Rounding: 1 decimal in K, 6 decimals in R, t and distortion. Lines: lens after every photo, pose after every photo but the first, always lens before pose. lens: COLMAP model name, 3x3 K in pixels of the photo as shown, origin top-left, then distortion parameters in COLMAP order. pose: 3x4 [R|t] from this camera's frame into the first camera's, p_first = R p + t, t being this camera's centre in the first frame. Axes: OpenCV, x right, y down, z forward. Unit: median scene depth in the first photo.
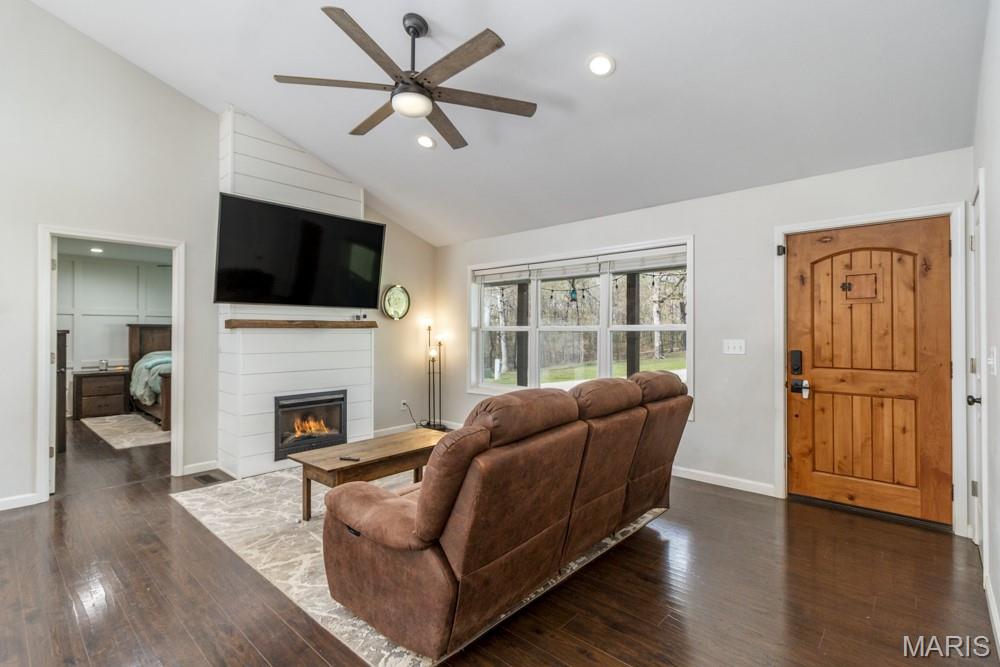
lens RADIAL K [[466.7, 0, 498.3], [0, 466.7, 330.9], [0, 0, 1]] dist [-0.000880, -0.000152]
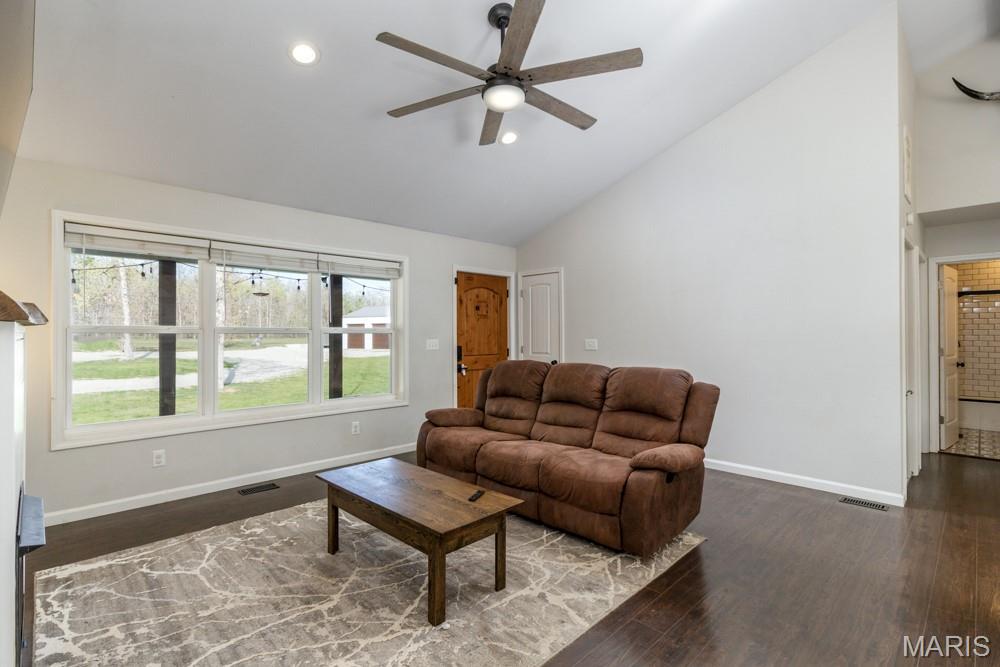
lens RADIAL K [[466.7, 0, 498.3], [0, 466.7, 330.9], [0, 0, 1]] dist [-0.000880, -0.000152]
pose [[0.067895, 0.005869, 0.997675, -0.931614], [-0.000729, 0.999983, -0.005833, 0.000790], [-0.997692, -0.000331, 0.067898, 0.767199]]
